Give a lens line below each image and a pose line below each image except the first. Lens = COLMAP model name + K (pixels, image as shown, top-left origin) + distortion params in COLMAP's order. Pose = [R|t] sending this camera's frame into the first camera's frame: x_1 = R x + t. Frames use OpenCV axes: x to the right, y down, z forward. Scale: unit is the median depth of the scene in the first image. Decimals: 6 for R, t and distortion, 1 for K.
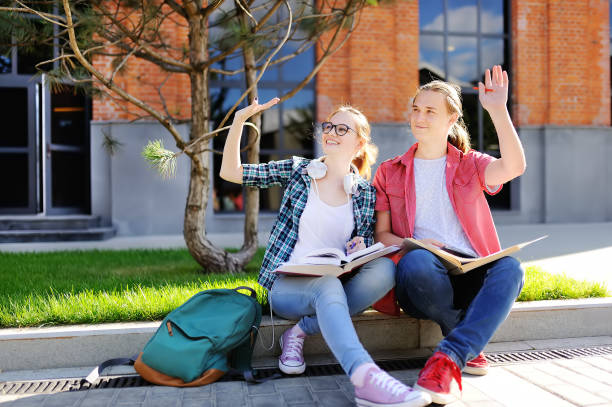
lens RADIAL K [[829.9, 0, 306.0], [0, 829.9, 203.5], [0, 0, 1]] dist [-0.015929, -0.001090]
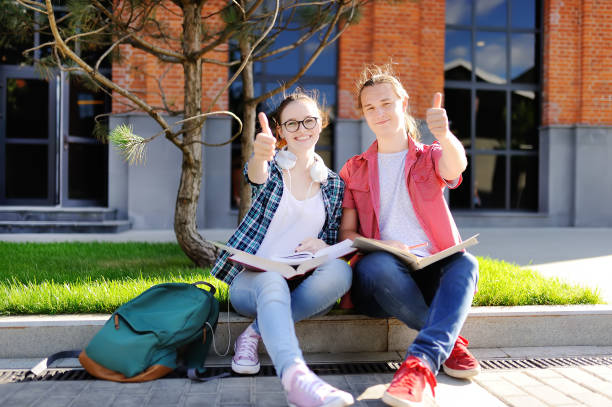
lens RADIAL K [[829.9, 0, 306.0], [0, 829.9, 203.5], [0, 0, 1]] dist [-0.015929, -0.001090]
pose [[0.996526, 0.021349, -0.080495, 0.100327], [-0.021384, 0.999771, 0.000428, 0.005796], [0.080486, 0.001295, 0.996755, 0.039806]]
